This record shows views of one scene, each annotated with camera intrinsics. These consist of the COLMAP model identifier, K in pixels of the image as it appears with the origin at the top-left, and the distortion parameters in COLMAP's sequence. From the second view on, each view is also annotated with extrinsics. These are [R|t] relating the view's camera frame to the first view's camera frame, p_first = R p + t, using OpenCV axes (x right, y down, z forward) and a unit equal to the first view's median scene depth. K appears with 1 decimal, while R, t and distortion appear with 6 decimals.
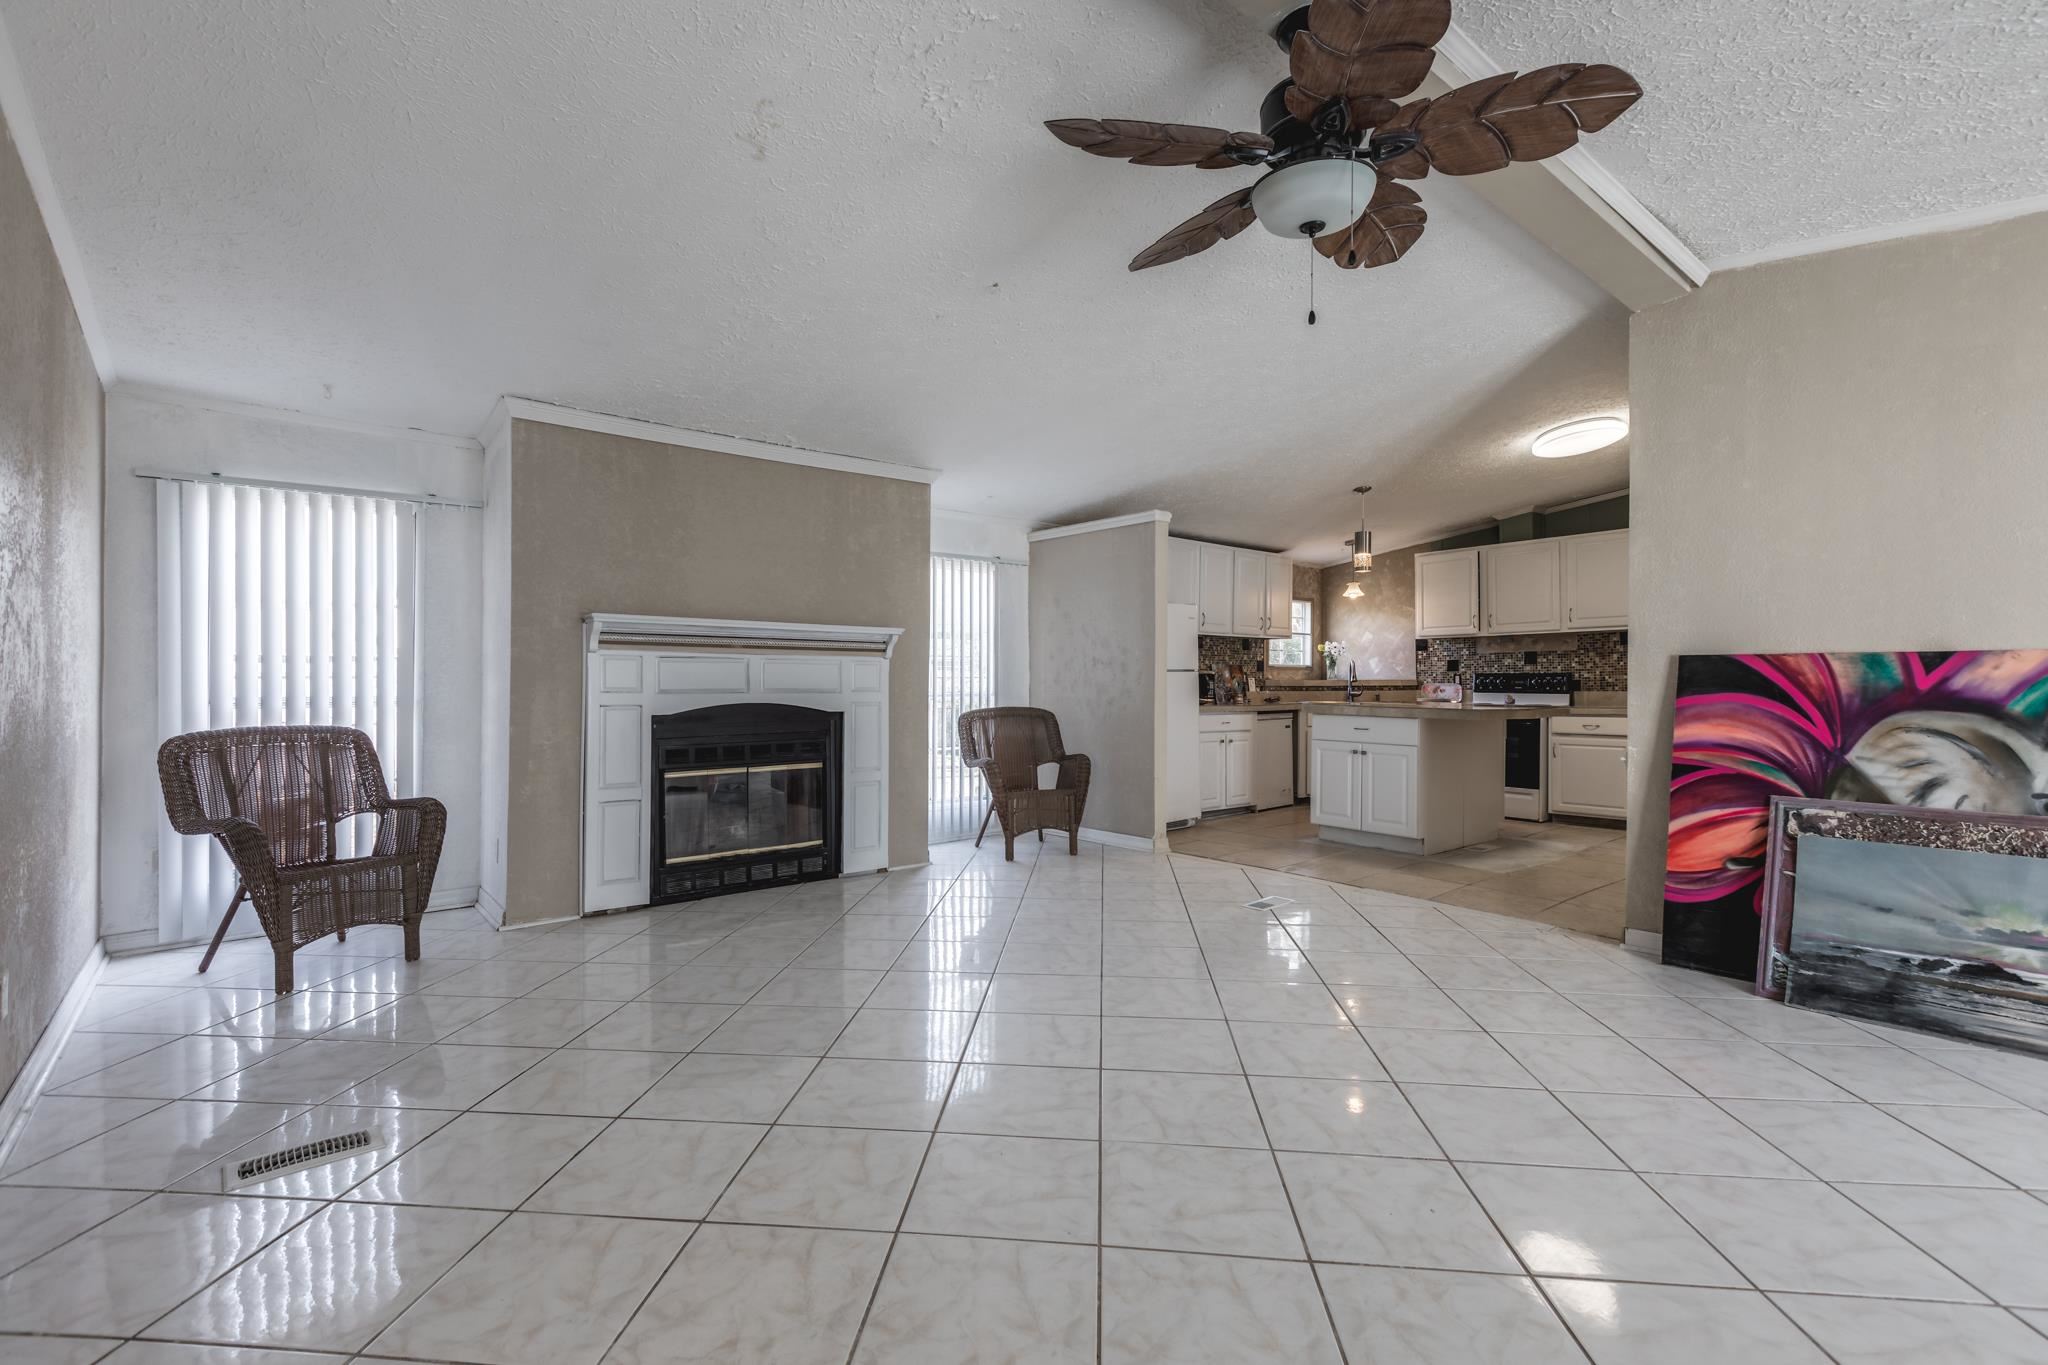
lens RADIAL K [[888.8, 0, 1024.0], [0, 888.8, 682.5], [0, 0, 1]] dist [0.001832, 0.000155]
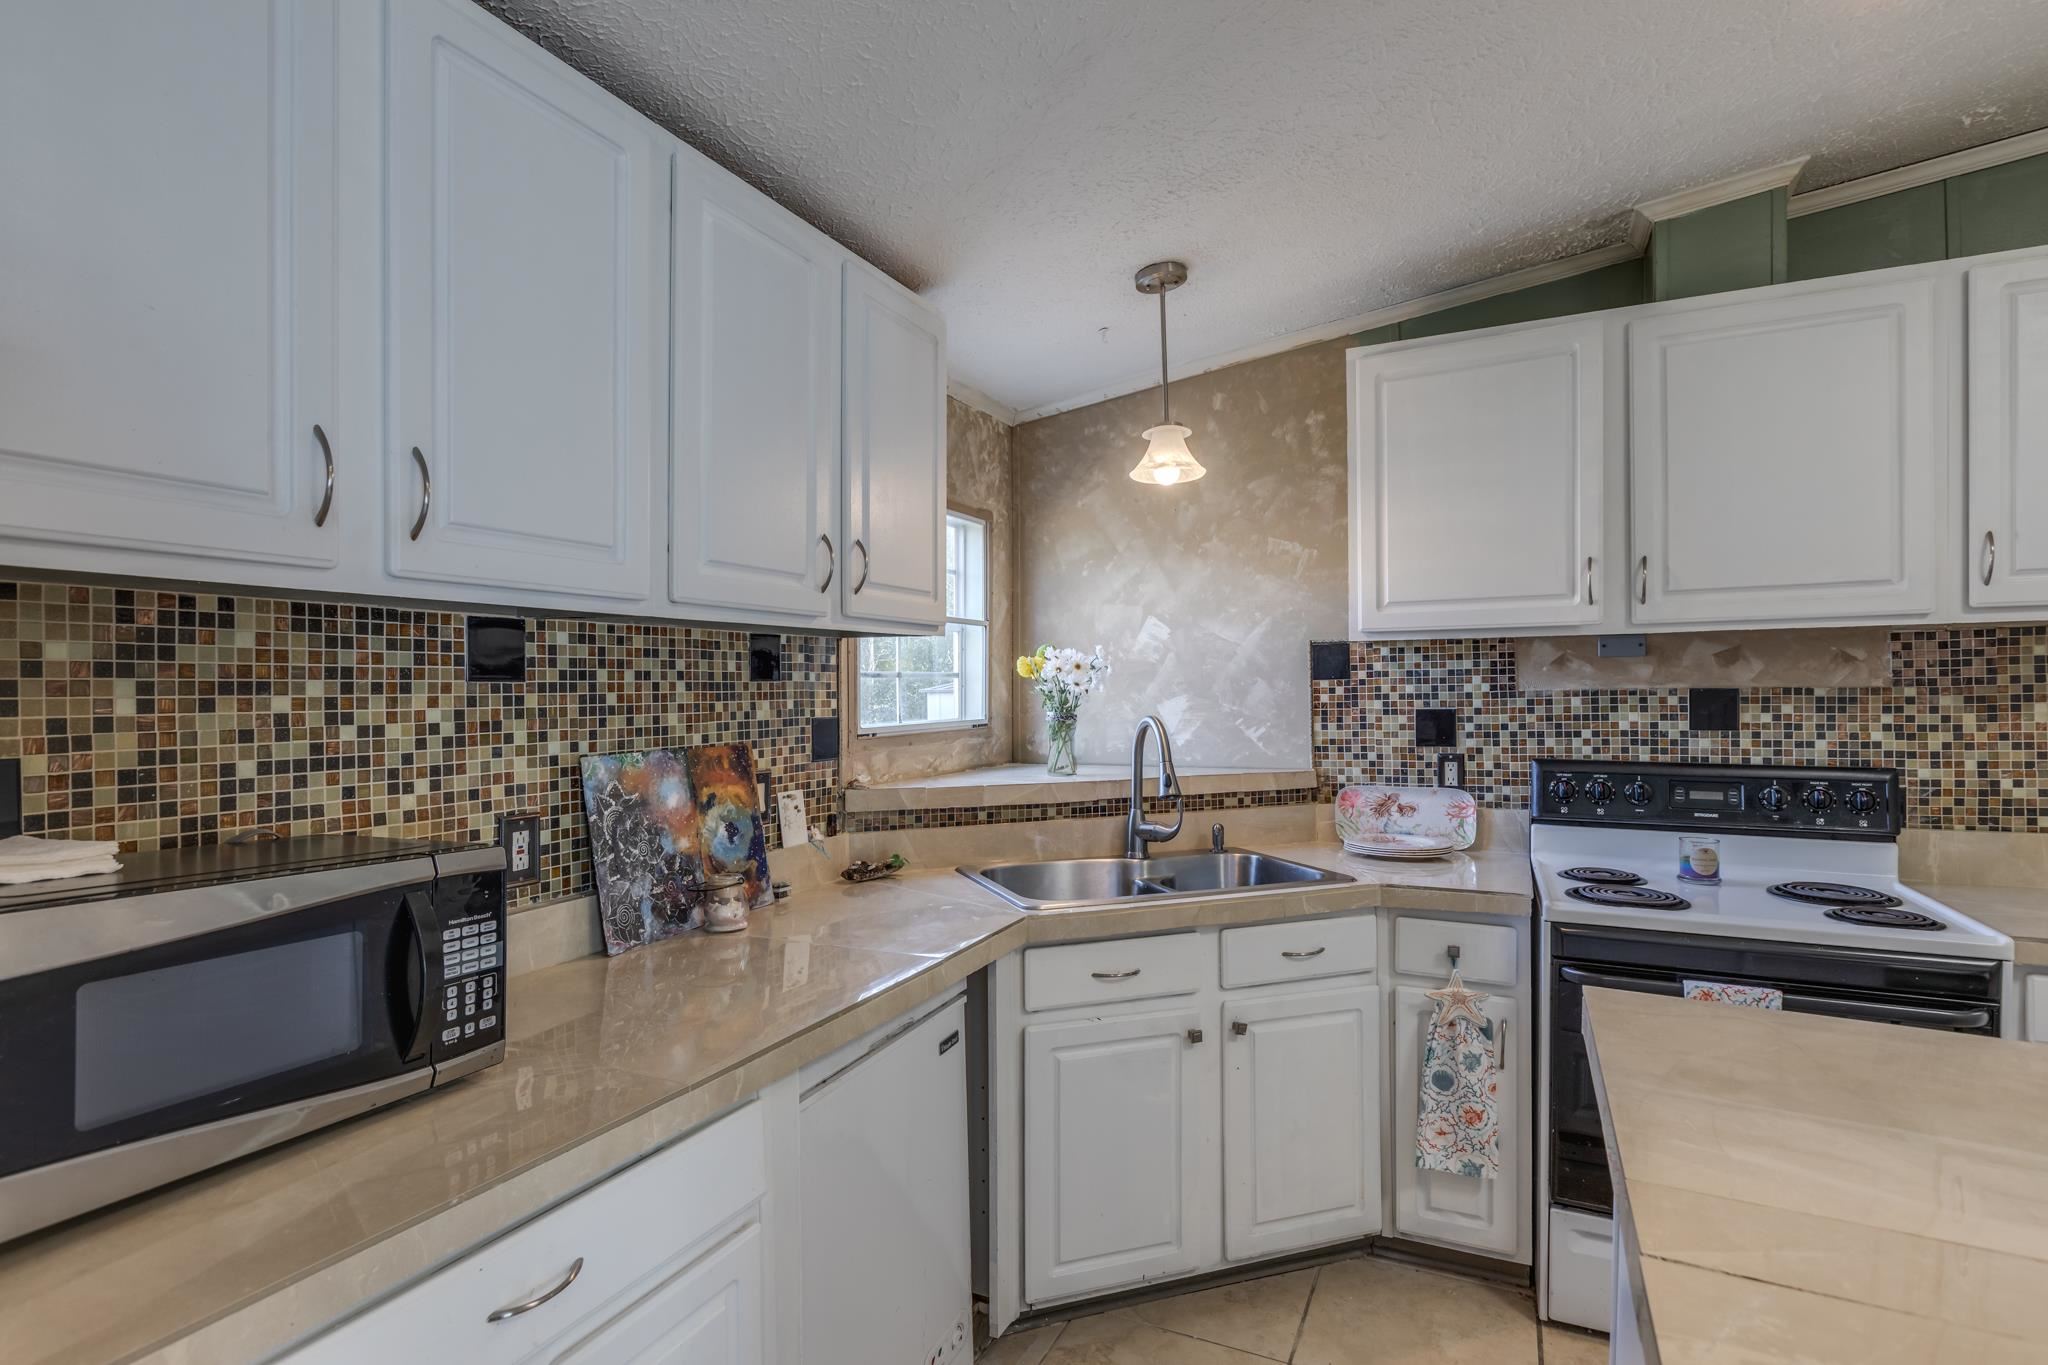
lens RADIAL K [[1011.6, 0, 1024.9], [0, 1011.6, 688.9], [0, 0, 1]] dist [0.000077, -0.000290]
pose [[0.907110, -0.008034, 0.420817, 0.209636], [0.007150, 0.999968, 0.003677, -0.036404], [-0.420833, -0.000326, 0.907138, 0.763941]]
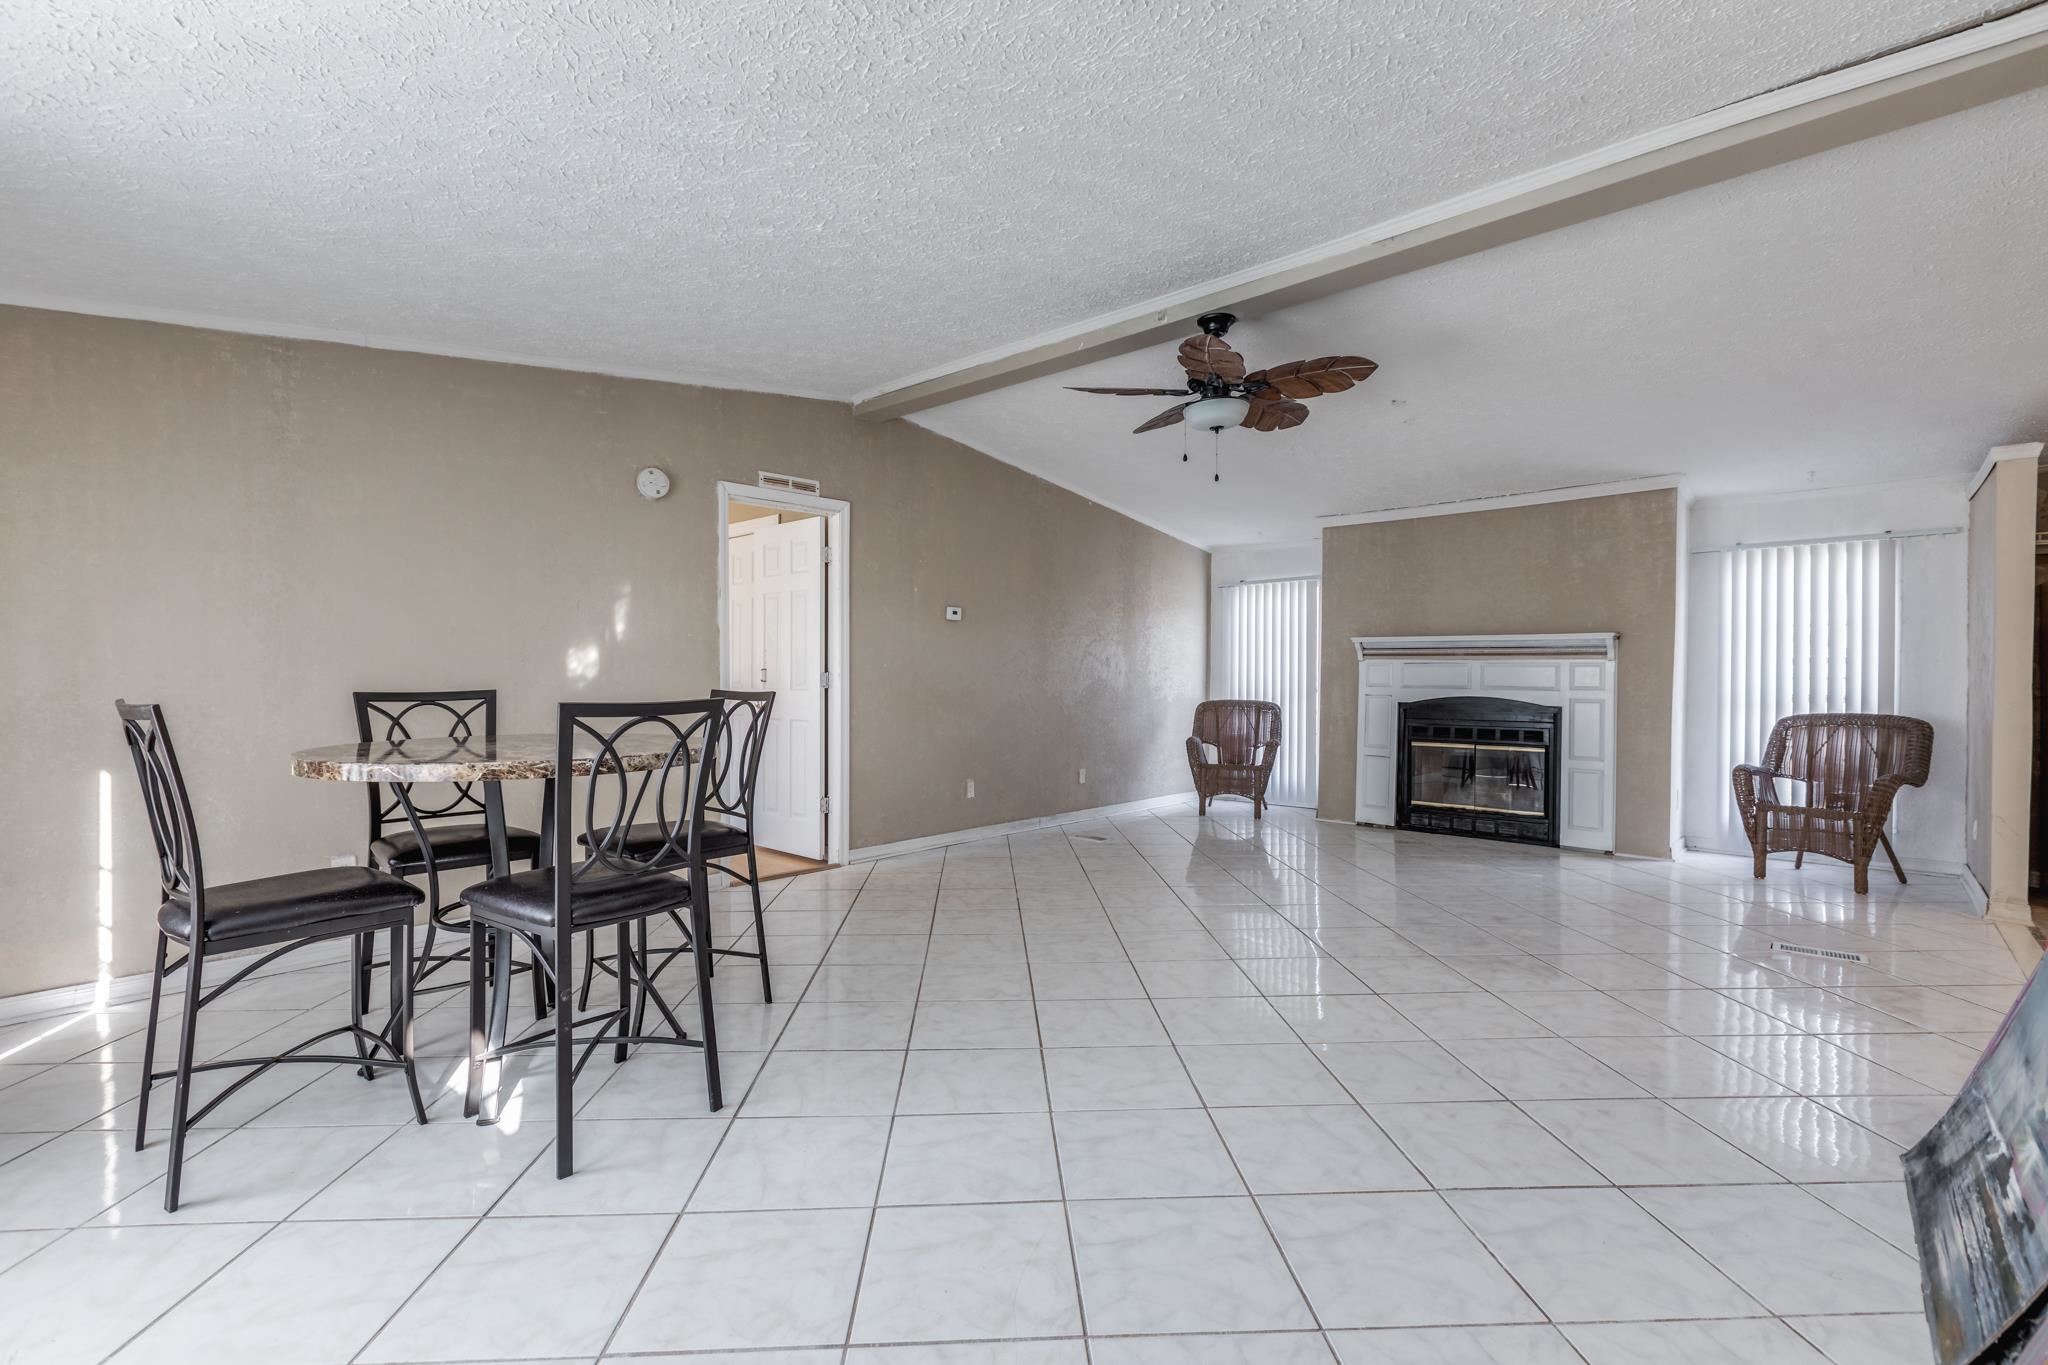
lens RADIAL K [[909.5, 0, 1024.0], [0, 909.5, 682.5], [0, 0, 1]] dist [0.000505, -0.000108]
pose [[0.150932, 0.003097, -0.988539, 0.556000], [-0.010312, 0.999946, 0.001559, 0.004165], [0.988490, 0.009958, 0.150955, 0.075117]]
